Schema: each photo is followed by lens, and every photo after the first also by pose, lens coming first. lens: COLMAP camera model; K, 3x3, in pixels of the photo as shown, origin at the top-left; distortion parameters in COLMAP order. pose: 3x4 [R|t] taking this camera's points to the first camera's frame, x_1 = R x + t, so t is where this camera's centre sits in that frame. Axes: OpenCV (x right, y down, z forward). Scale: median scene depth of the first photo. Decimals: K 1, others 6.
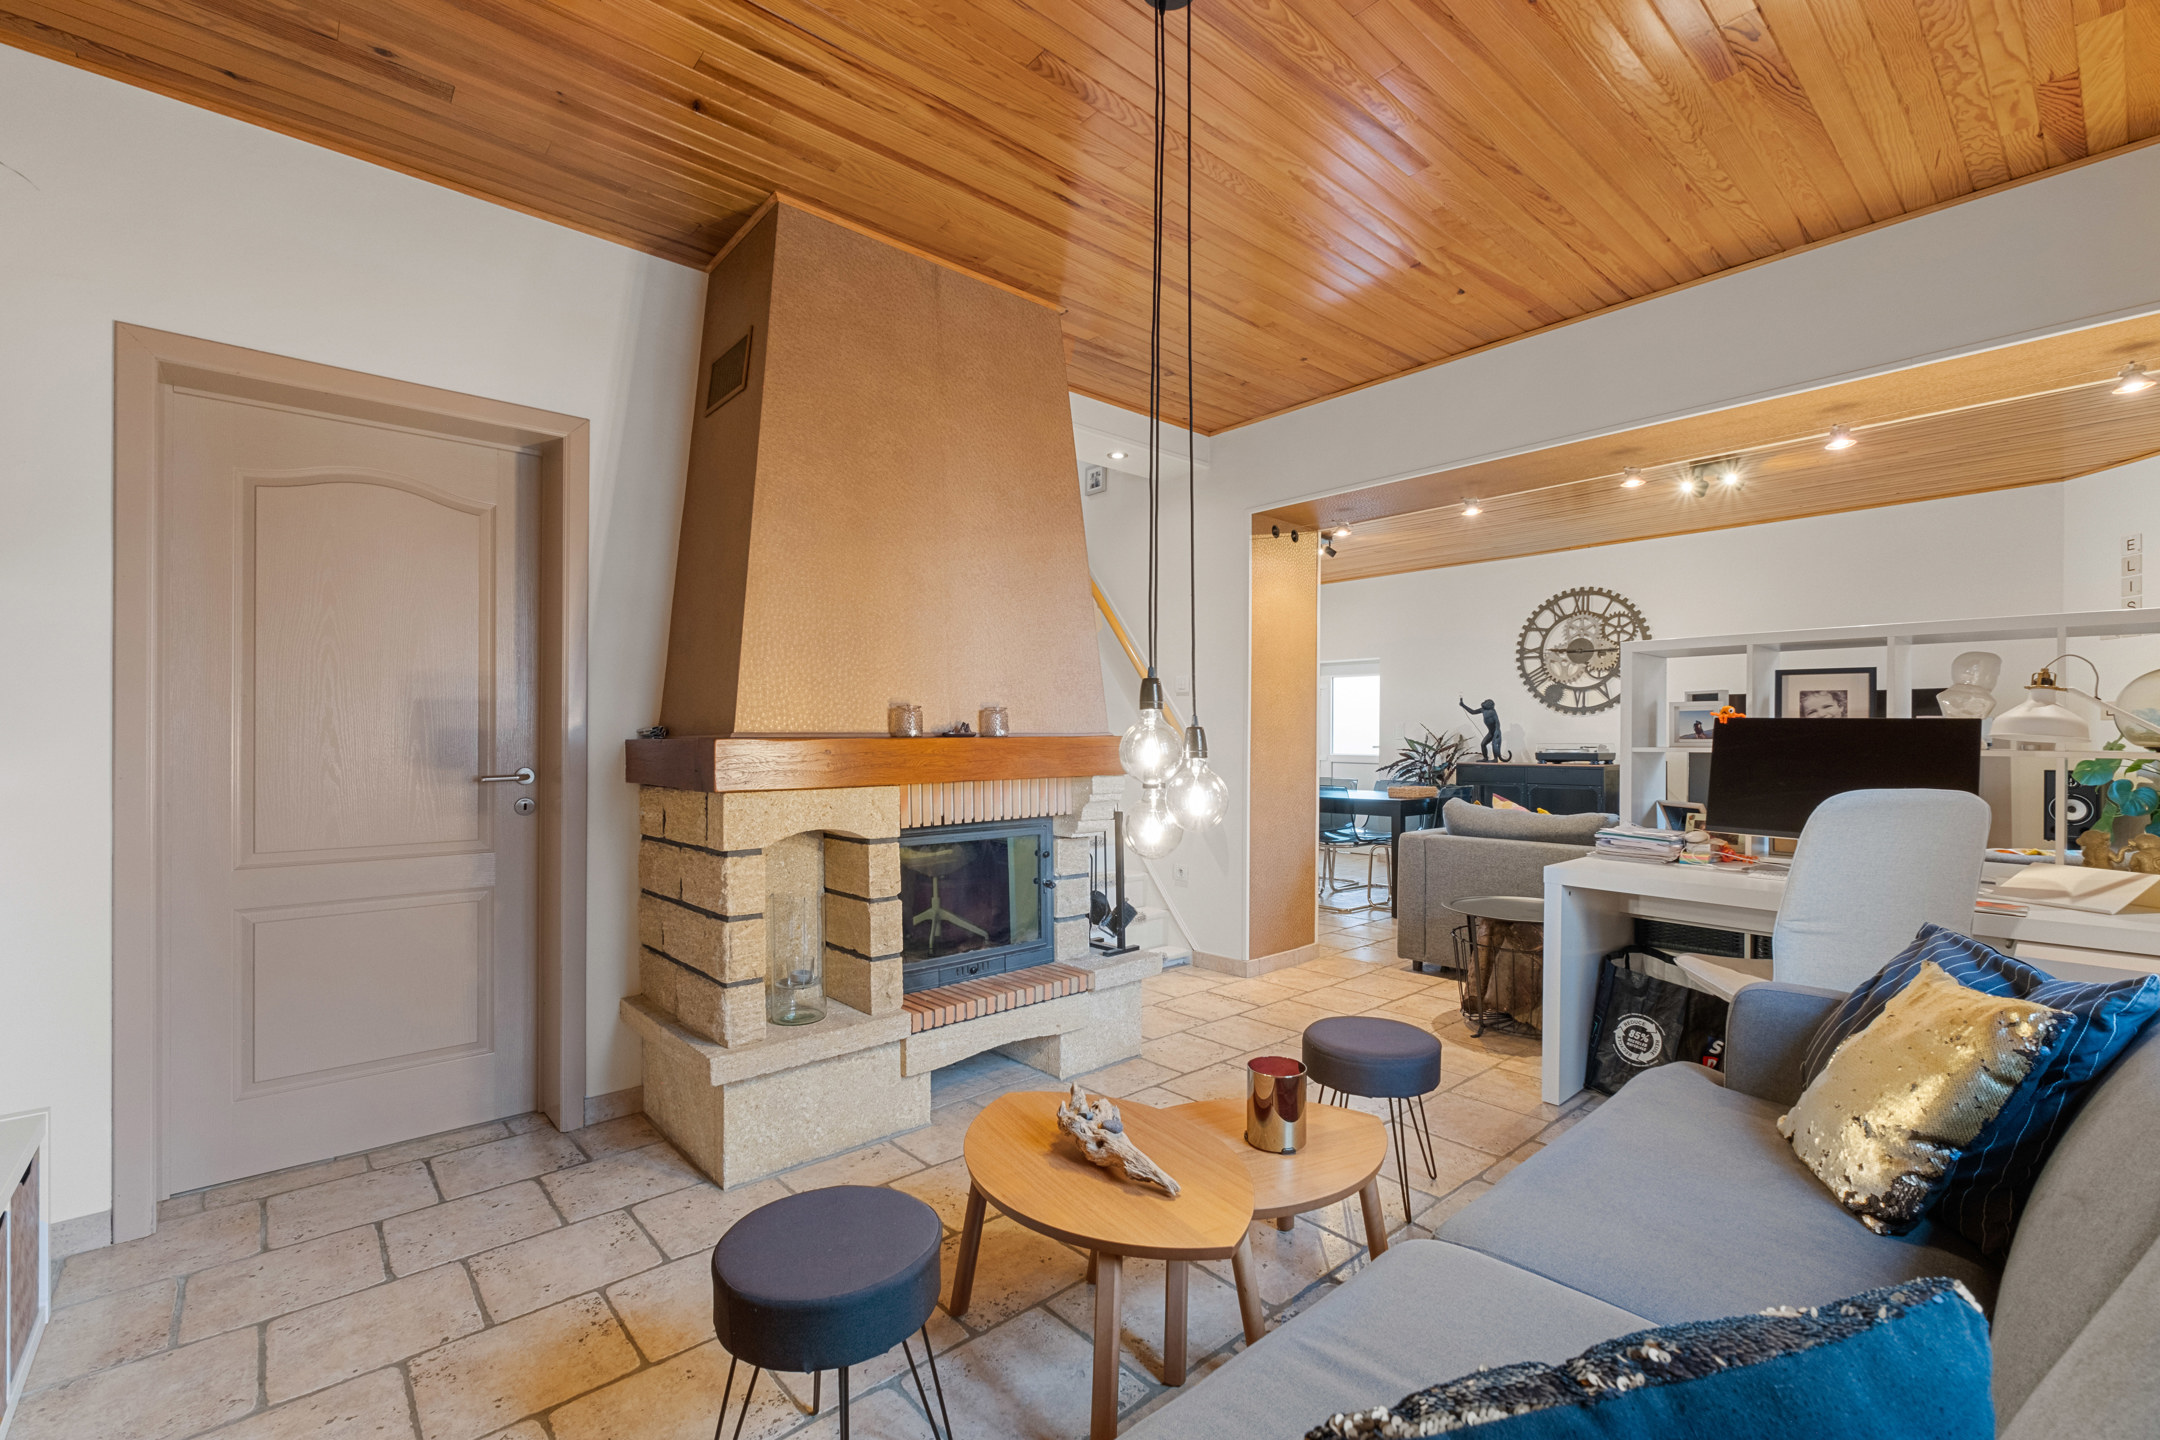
lens RADIAL K [[929.4, 0, 1102.3], [0, 929.4, 724.8], [0, 0, 1]] dist [0.002632, 0.000287]
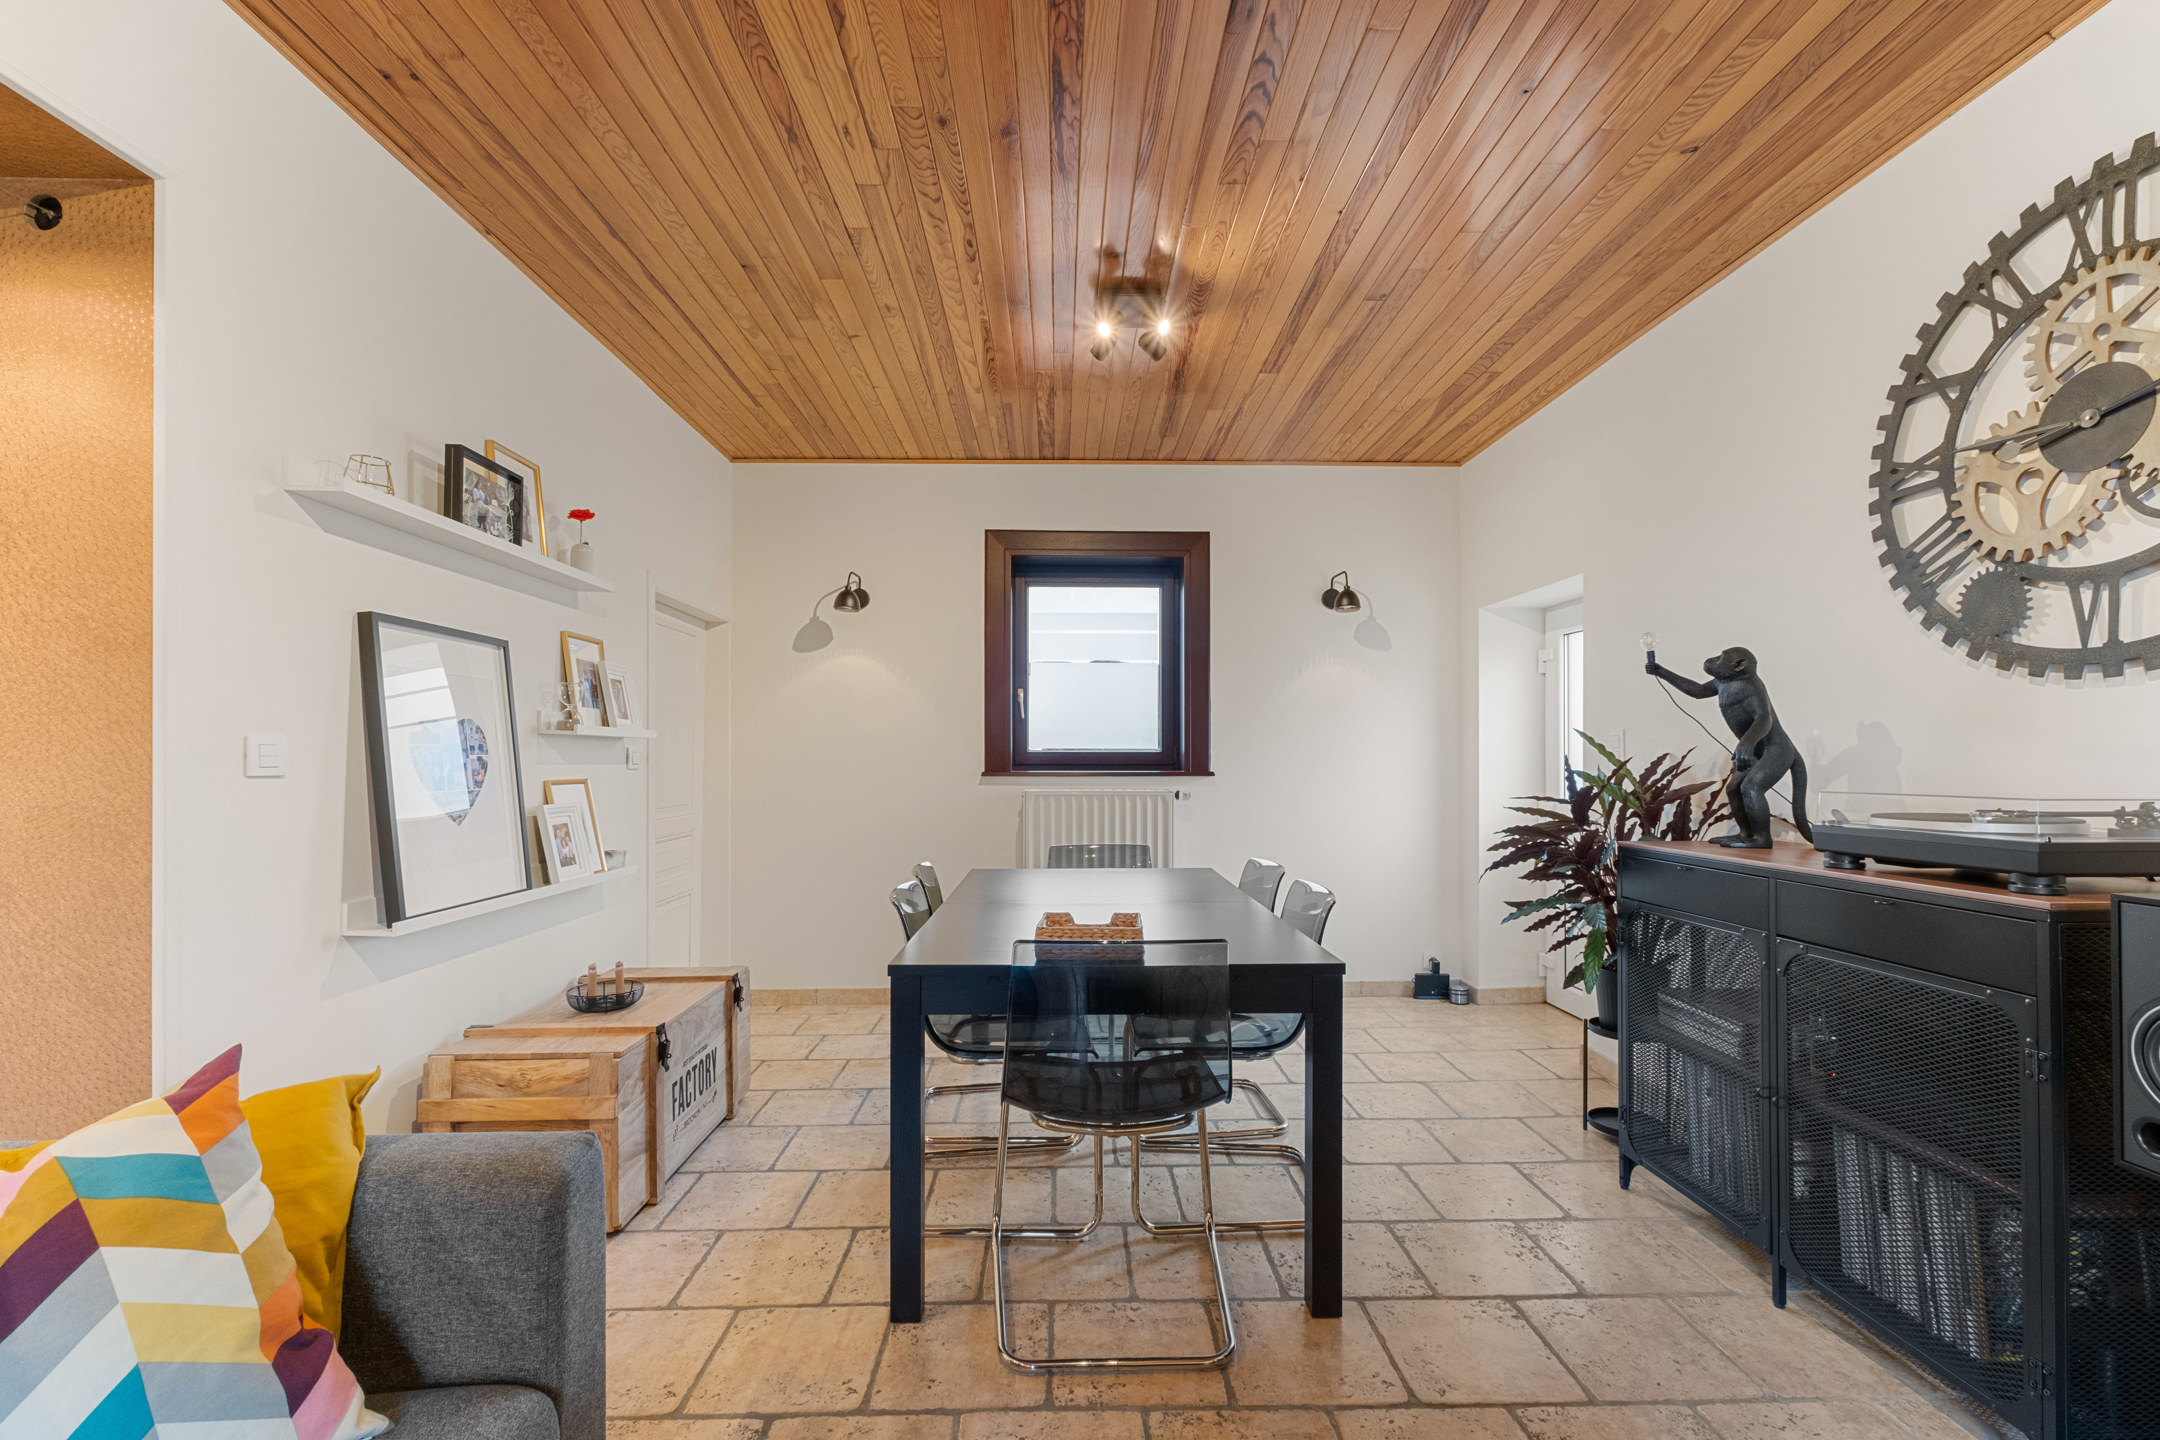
lens RADIAL K [[929.4, 0, 1077.8], [0, 929.4, 740.6], [0, 0, 1]] dist [0.002632, 0.000287]
pose [[0.753978, -0.015233, -0.656722, 0.460199], [0.013480, 0.999879, -0.007716, 0.004214], [0.656761, -0.003035, 0.754093, 0.619165]]
